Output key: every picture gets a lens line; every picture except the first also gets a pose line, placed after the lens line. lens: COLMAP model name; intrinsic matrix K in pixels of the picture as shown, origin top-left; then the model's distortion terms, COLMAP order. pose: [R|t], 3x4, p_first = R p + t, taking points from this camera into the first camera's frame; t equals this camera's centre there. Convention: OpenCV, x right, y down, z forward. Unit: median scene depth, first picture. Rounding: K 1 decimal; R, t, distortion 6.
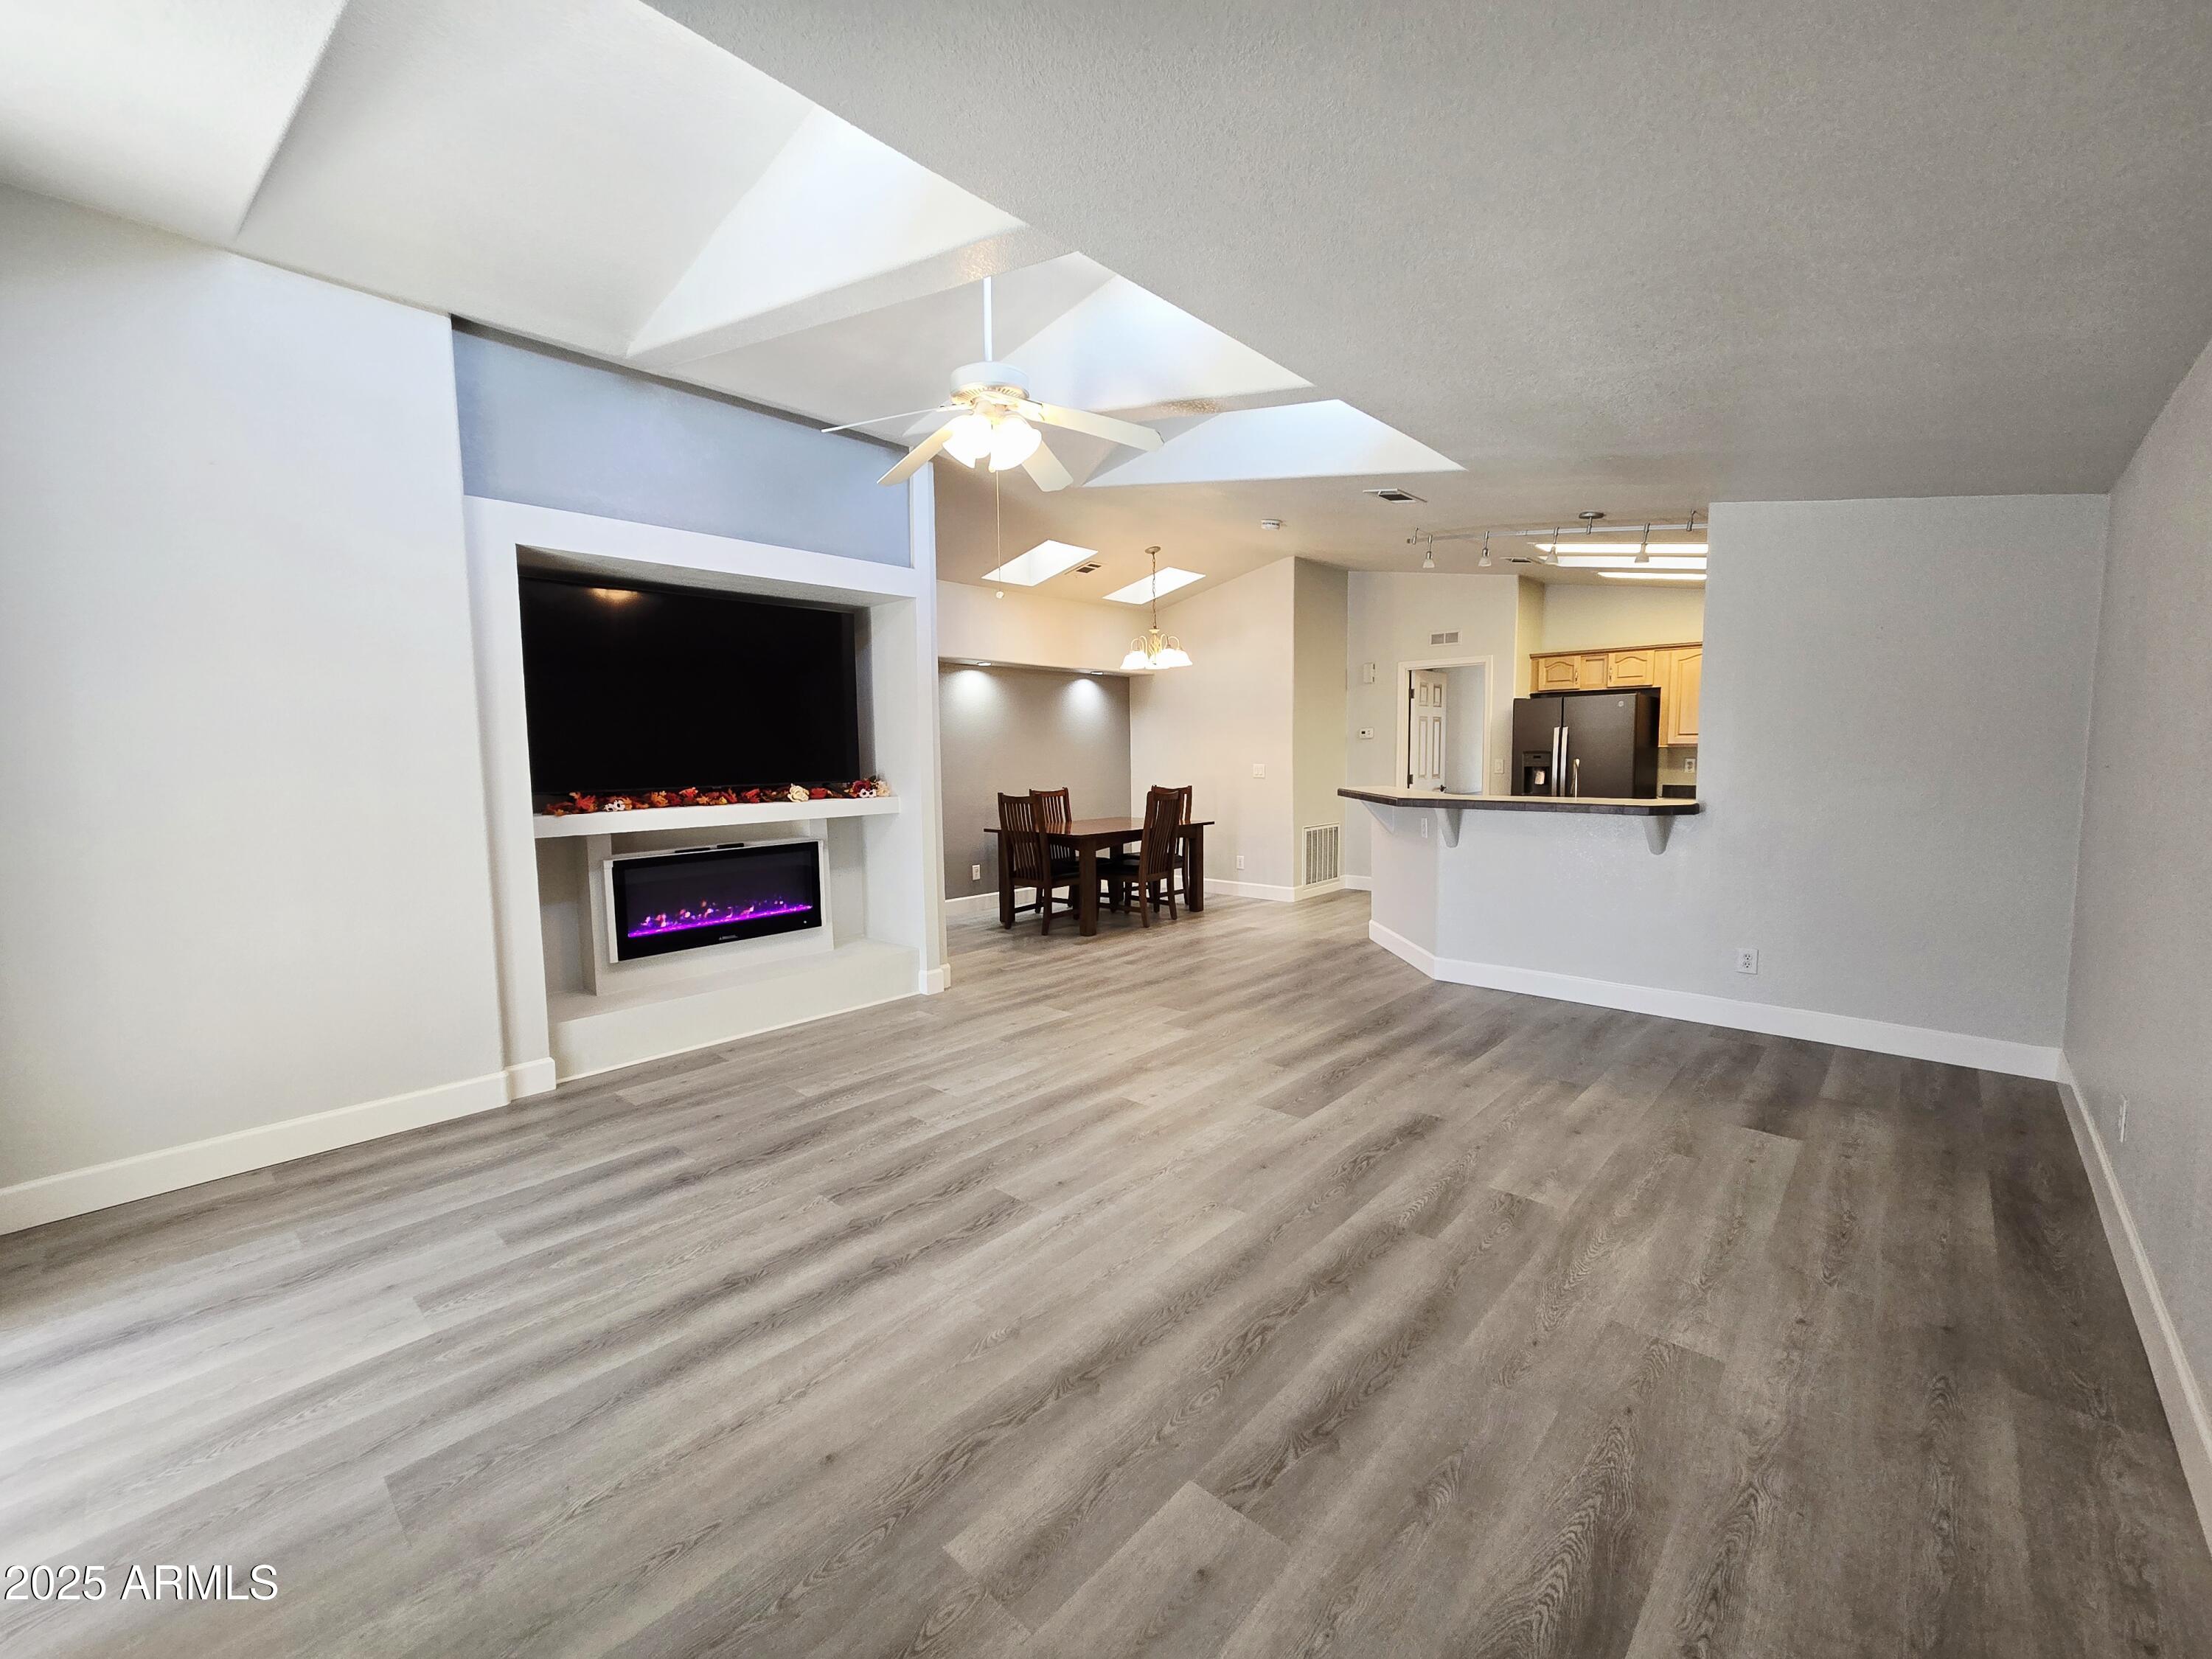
lens RADIAL K [[910.7, 0, 1103.9], [0, 910.7, 825.9], [0, 0, 1]] dist [-0.000447, 0.001501]
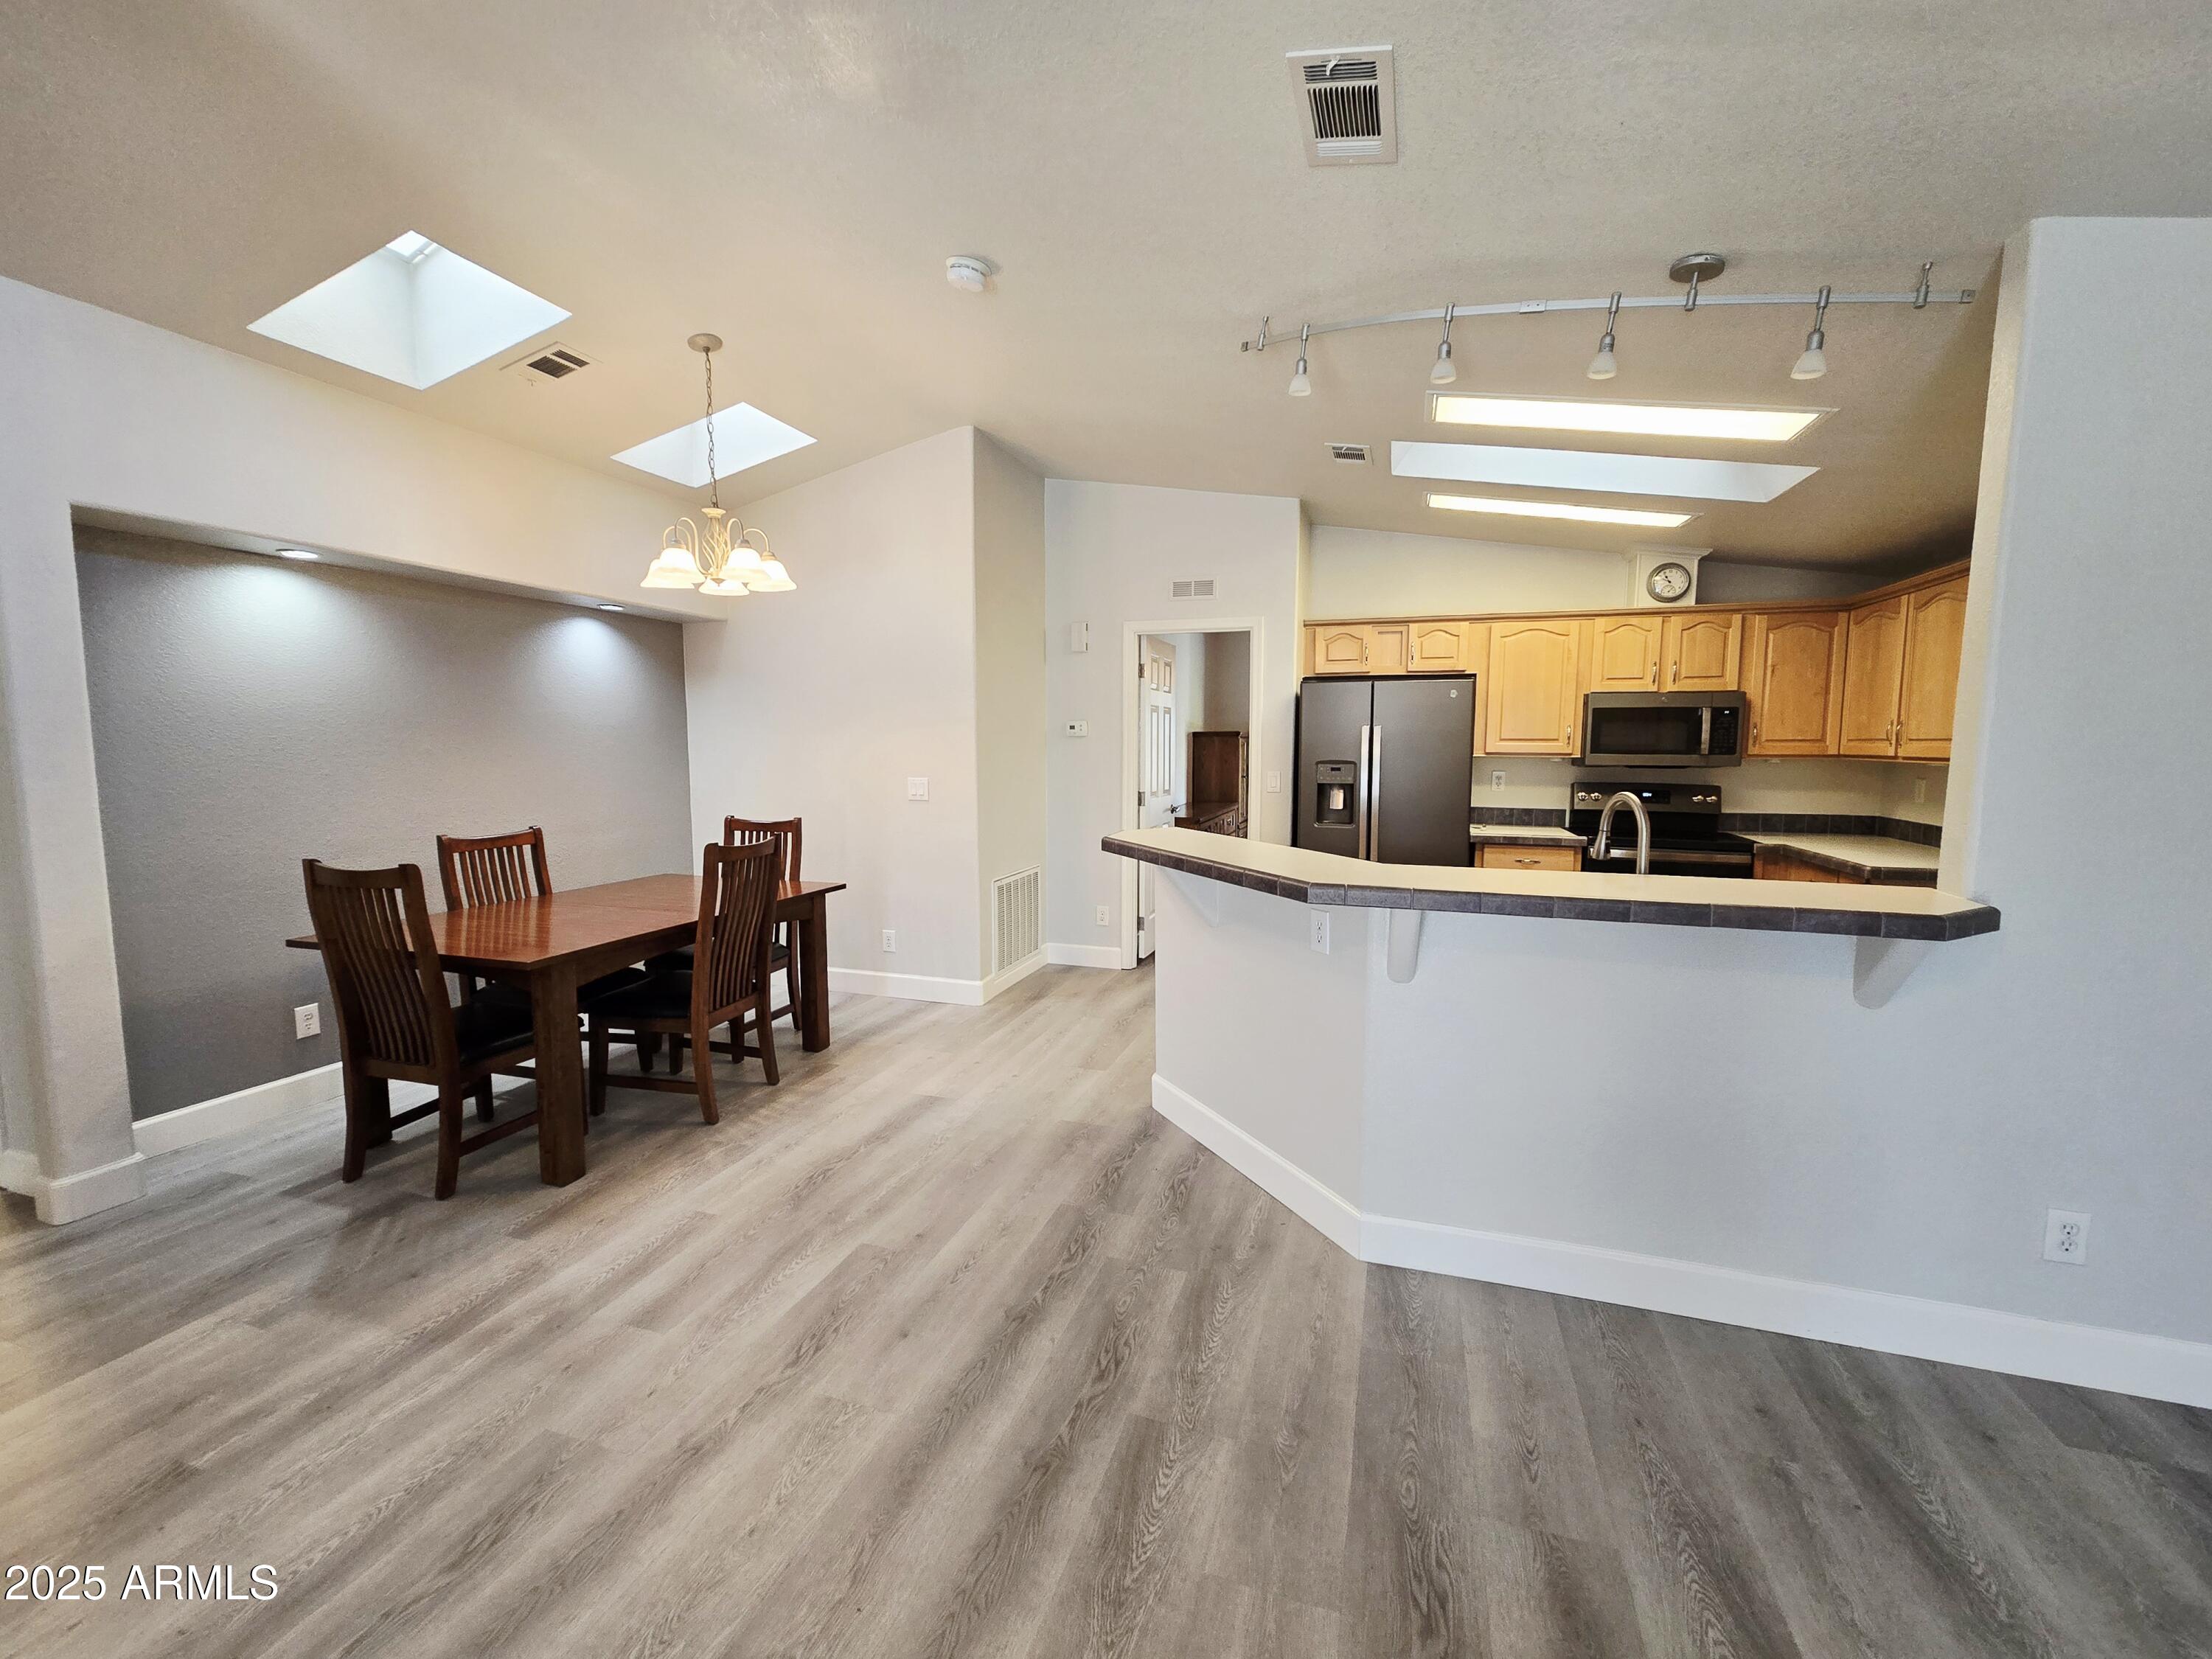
lens RADIAL K [[910.7, 0, 1105.4], [0, 910.7, 831.0], [0, 0, 1]] dist [-0.000447, 0.001501]
pose [[0.912249, -0.026114, 0.408803, 0.068253], [0.020463, 0.999625, 0.018191, -0.074674], [-0.409125, -0.008229, 0.912441, 0.741018]]
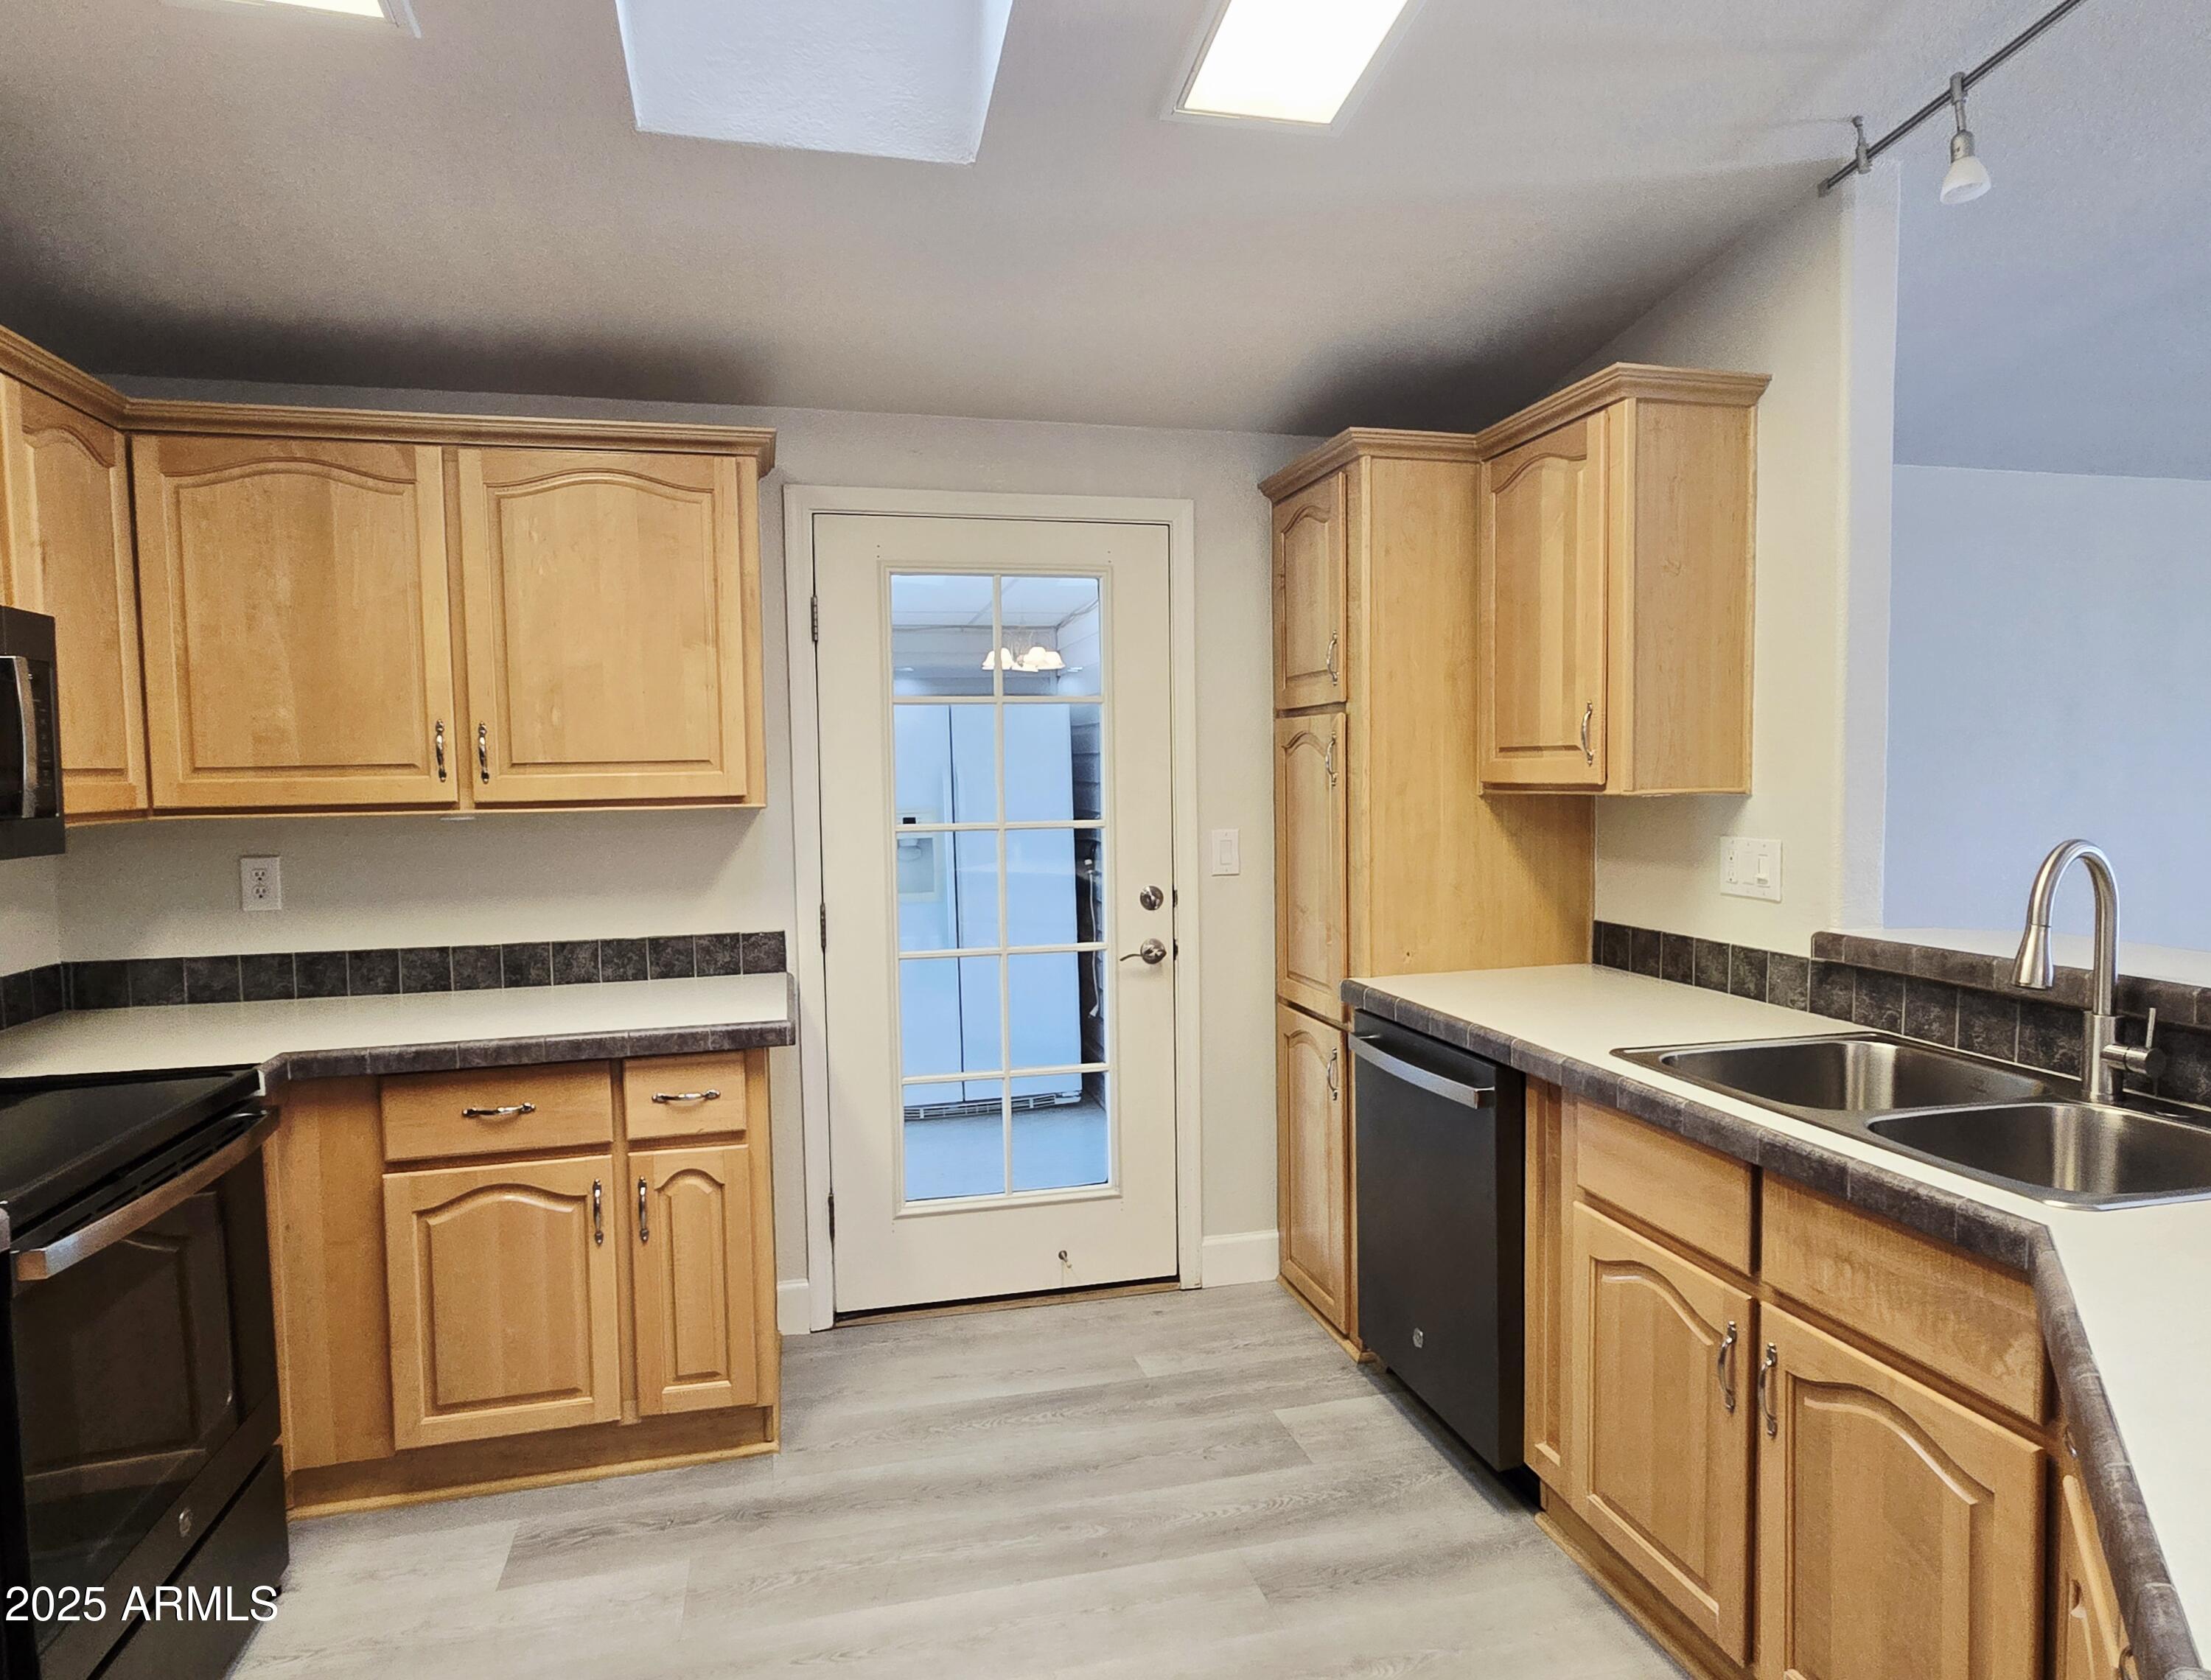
lens RADIAL K [[1302.5, 0, 1112.5], [0, 1302.5, 841.1], [0, 0, 1]] dist [-0.009098, 0.003241]
pose [[-0.833667, -0.002859, 0.552261, 0.603399], [0.074154, 0.990352, 0.117067, -0.147735], [-0.547267, 0.138547, -0.825411, 1.596517]]
